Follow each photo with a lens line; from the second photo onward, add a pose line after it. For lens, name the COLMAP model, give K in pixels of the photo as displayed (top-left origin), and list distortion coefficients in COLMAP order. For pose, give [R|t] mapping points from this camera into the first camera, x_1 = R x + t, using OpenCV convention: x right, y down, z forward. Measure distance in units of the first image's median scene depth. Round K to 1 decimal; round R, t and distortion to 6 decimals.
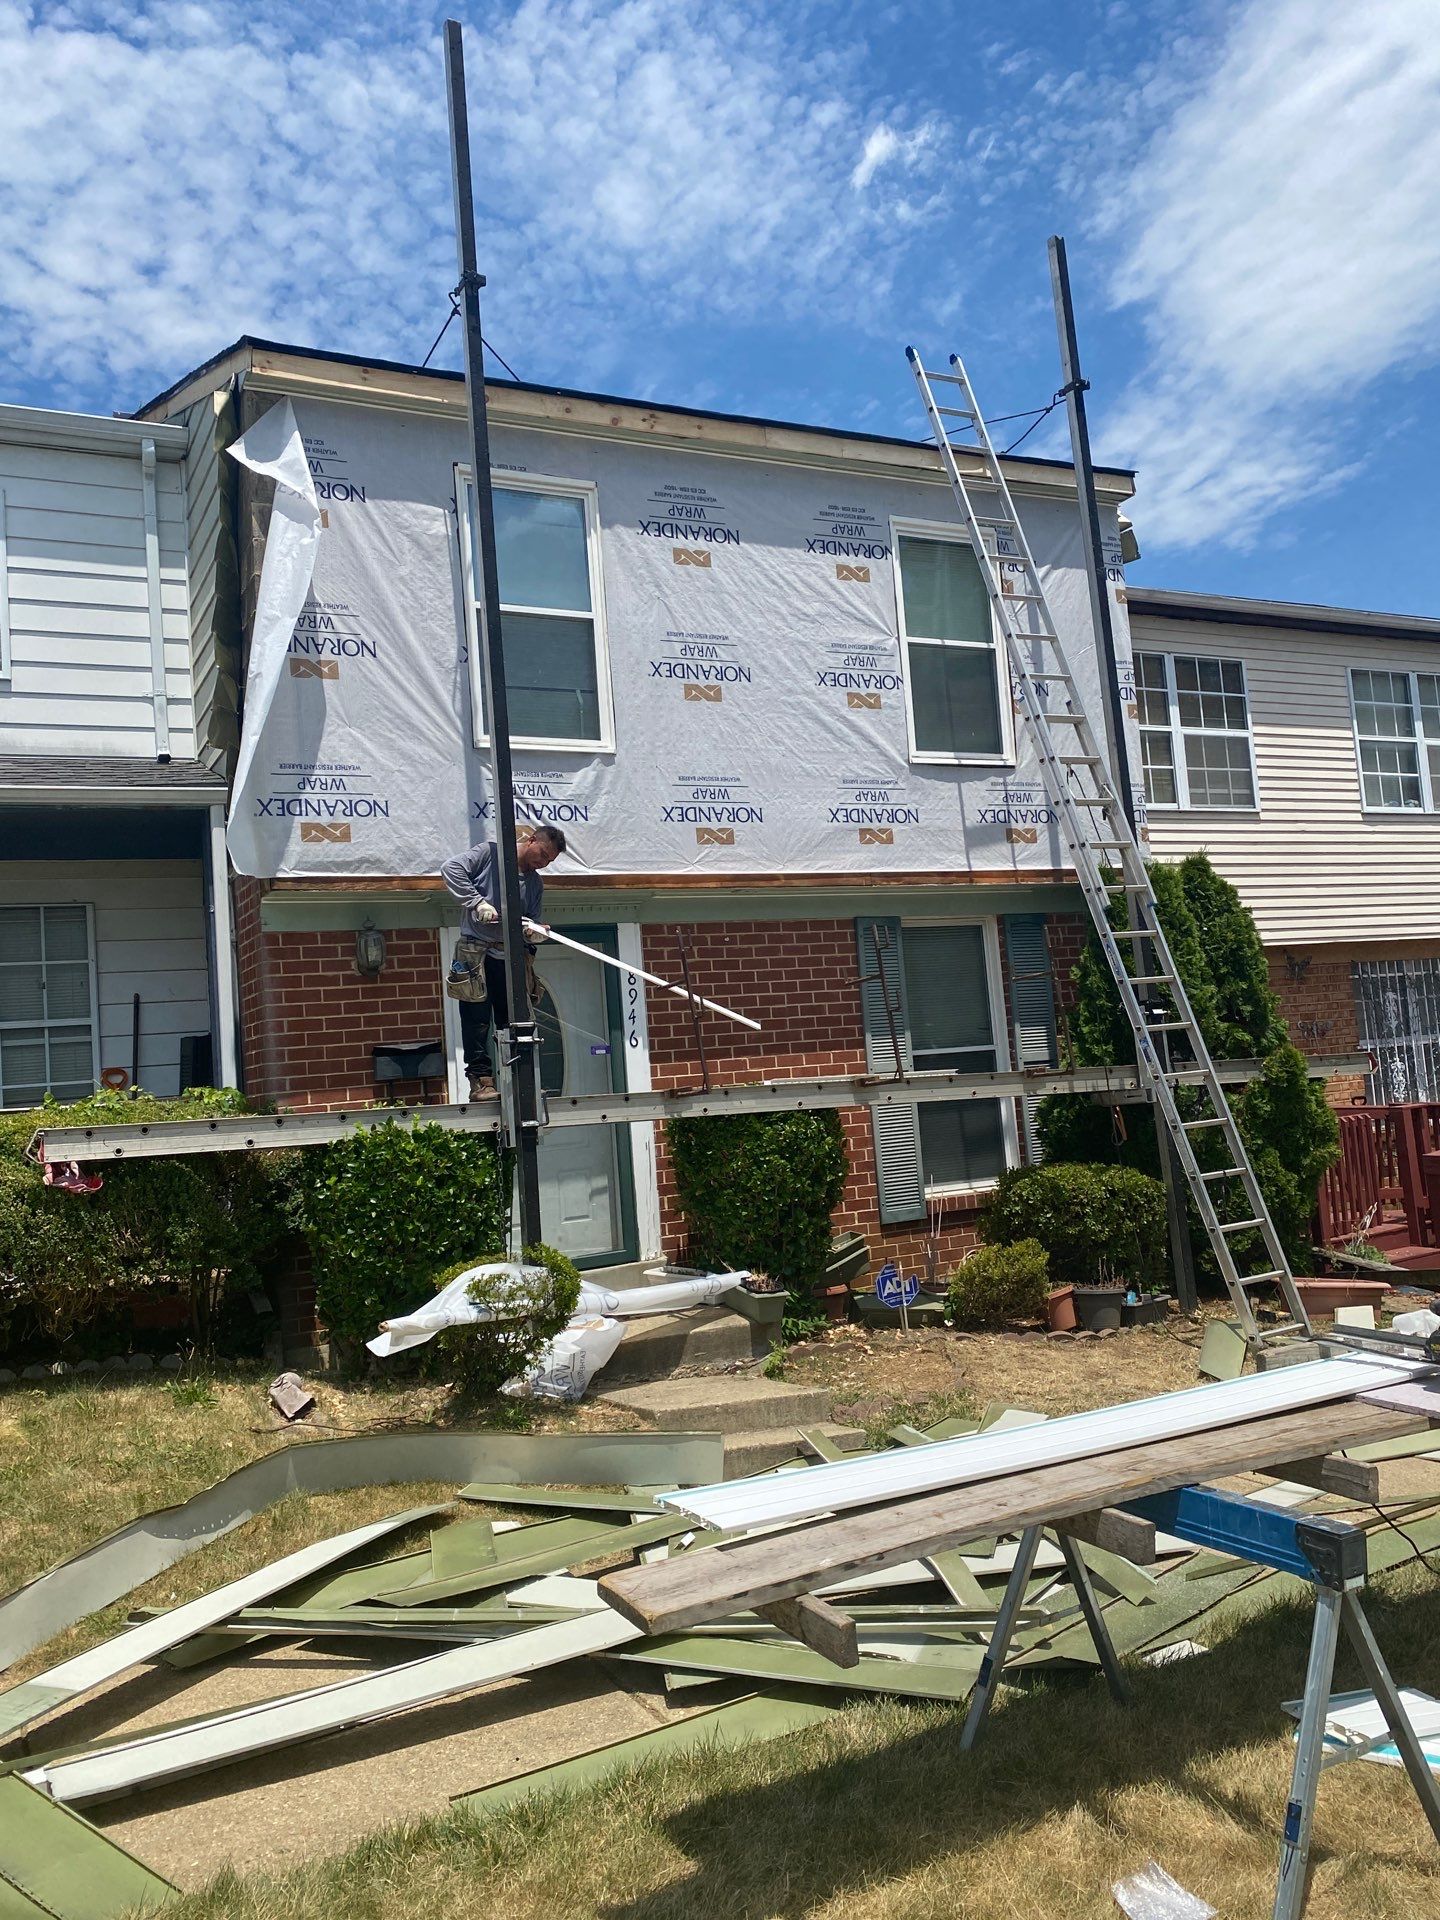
lens RADIAL K [[1459.8, 0, 721.4], [0, 1459.8, 947.6], [0, 0, 1]] dist [0.193372, -0.487760]
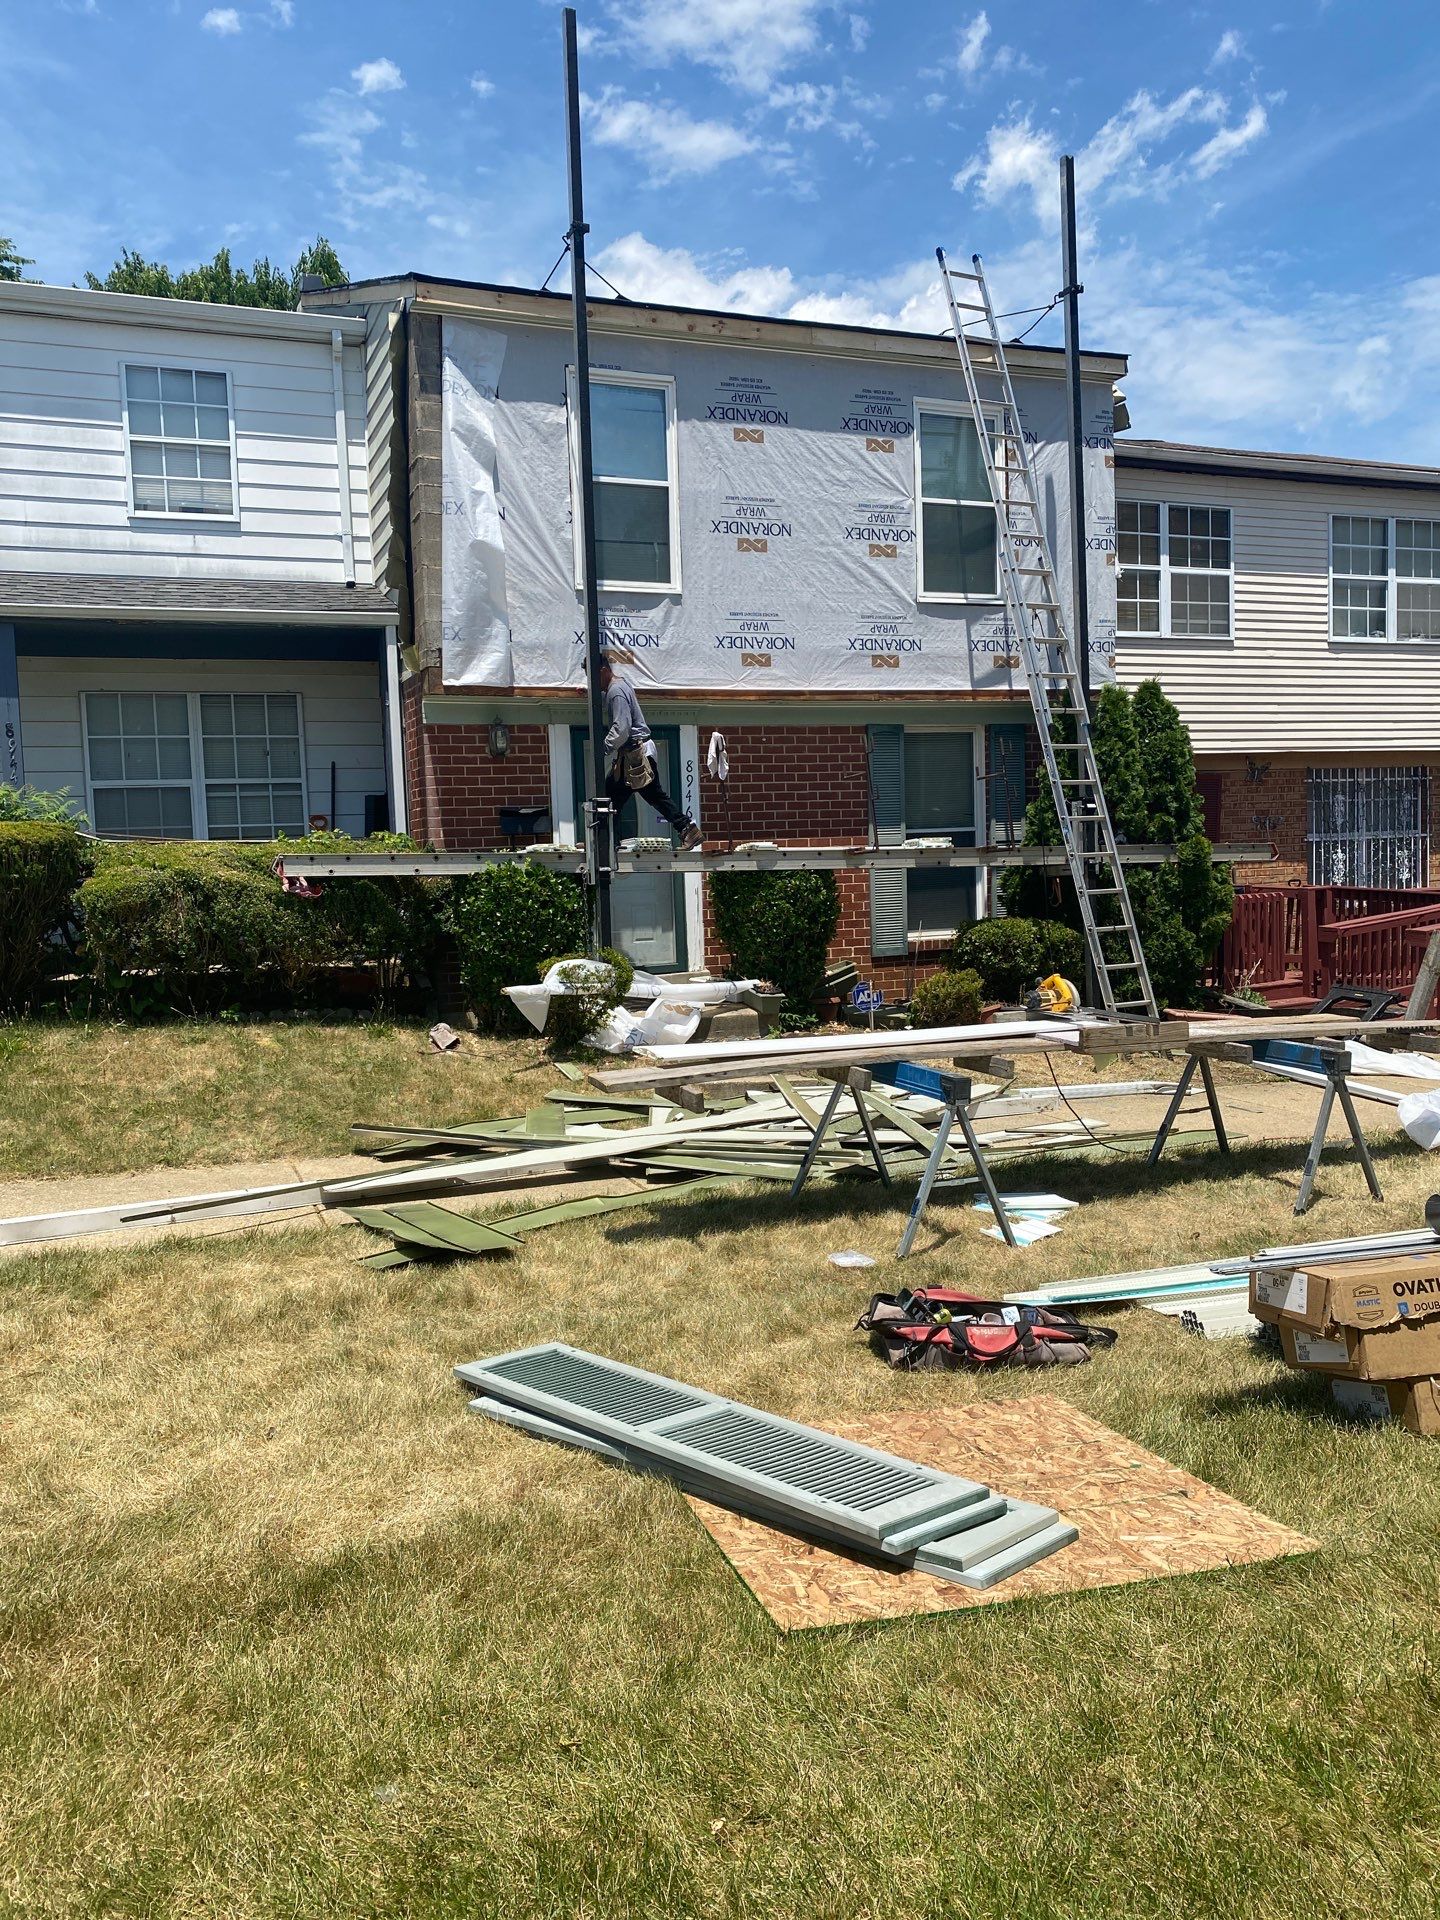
lens RADIAL K [[1459.8, 0, 721.4], [0, 1459.8, 947.6], [0, 0, 1]] dist [0.193372, -0.487760]
pose [[0.994383, 0.049597, -0.093501, 0.099800], [-0.034415, 0.986918, 0.157505, -0.027609], [0.100090, -0.153403, 0.983082, -0.338441]]
